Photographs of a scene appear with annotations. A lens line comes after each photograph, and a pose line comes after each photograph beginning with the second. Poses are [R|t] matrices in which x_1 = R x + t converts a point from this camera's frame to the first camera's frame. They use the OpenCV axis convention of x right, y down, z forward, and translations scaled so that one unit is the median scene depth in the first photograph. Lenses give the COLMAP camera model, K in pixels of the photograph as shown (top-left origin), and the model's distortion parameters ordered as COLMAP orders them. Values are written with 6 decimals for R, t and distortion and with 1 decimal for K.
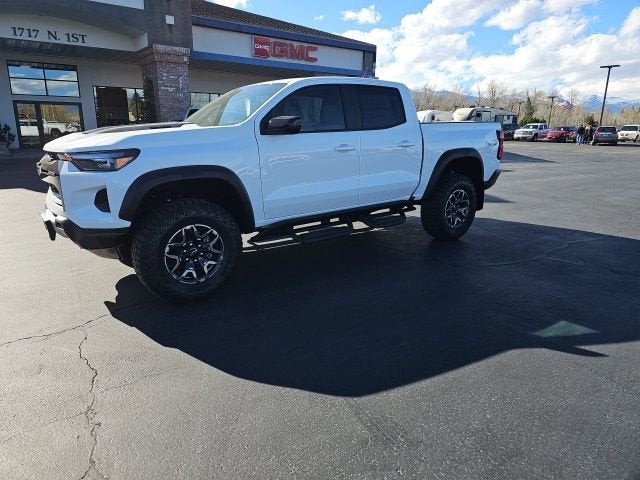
lens RADIAL K [[429.4, 0, 310.0], [0, 429.4, 229.5], [0, 0, 1]] dist [0.056508, -0.043346]
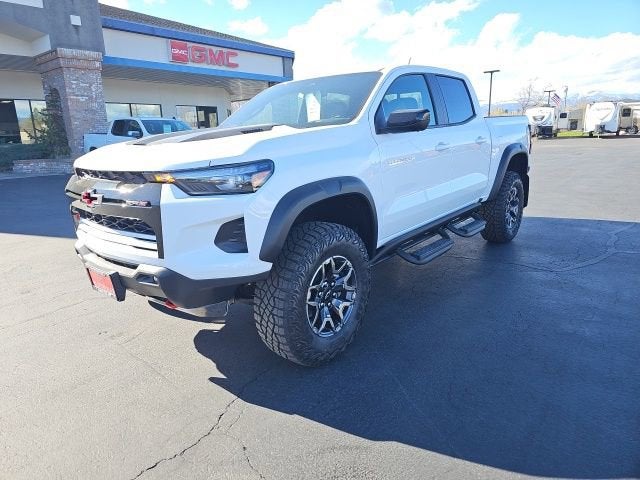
lens RADIAL K [[432.1, 0, 305.6], [0, 432.1, 223.5], [0, 0, 1]] dist [0.047759, -0.038603]
pose [[0.971092, -0.088252, 0.221794, -0.307302], [0.095721, 0.995139, -0.023134, -0.036050], [-0.218674, 0.043695, 0.974819, 0.181423]]
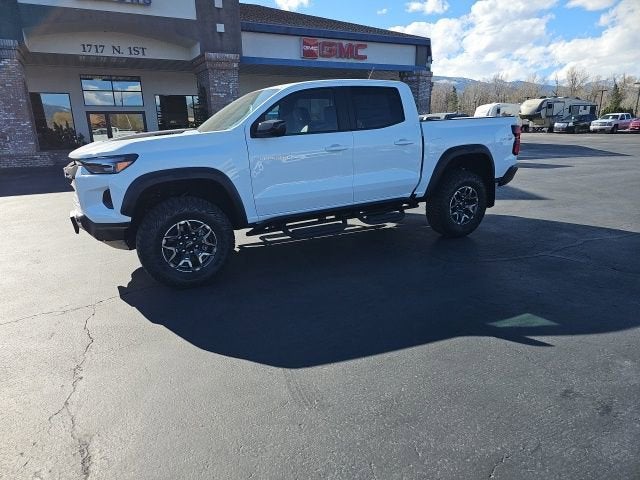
lens RADIAL K [[431.0, 0, 308.8], [0, 431.0, 243.0], [0, 0, 1]] dist [0.059322, -0.047481]
pose [[0.988630, 0.006365, -0.150231, 0.140277], [-0.002030, 0.999578, 0.028992, 0.010084], [0.150352, -0.028358, 0.988226, -0.050248]]
